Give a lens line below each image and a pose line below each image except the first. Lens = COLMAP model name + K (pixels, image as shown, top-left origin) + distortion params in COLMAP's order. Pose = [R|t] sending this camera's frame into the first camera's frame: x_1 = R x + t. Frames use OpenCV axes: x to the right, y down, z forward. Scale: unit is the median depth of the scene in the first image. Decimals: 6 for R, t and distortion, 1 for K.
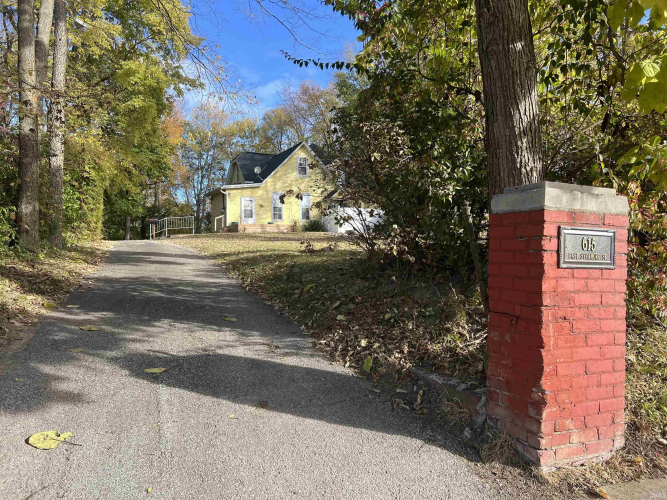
lens RADIAL K [[508.6, 0, 333.0], [0, 508.6, 250.6], [0, 0, 1]] dist [0.006551, -0.001948]
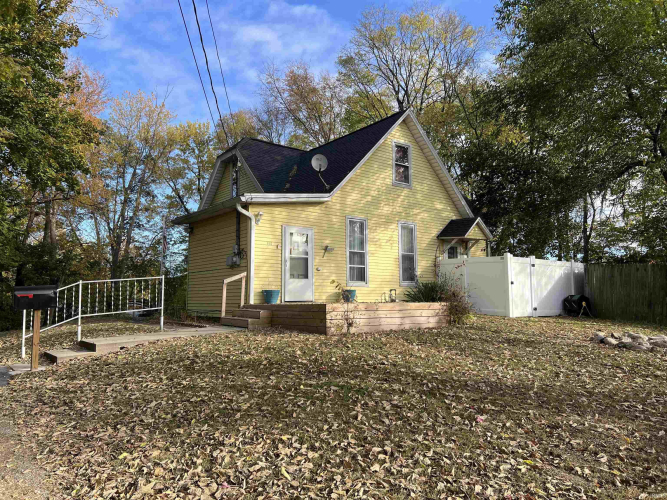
lens RADIAL K [[508.6, 0, 334.5], [0, 508.6, 248.1], [0, 0, 1]] dist [0.006551, -0.001948]
pose [[0.983256, 0.020245, 0.181103, -0.207794], [-0.003698, 0.995822, -0.091243, -0.050896], [-0.182193, 0.089045, 0.979222, 0.594693]]
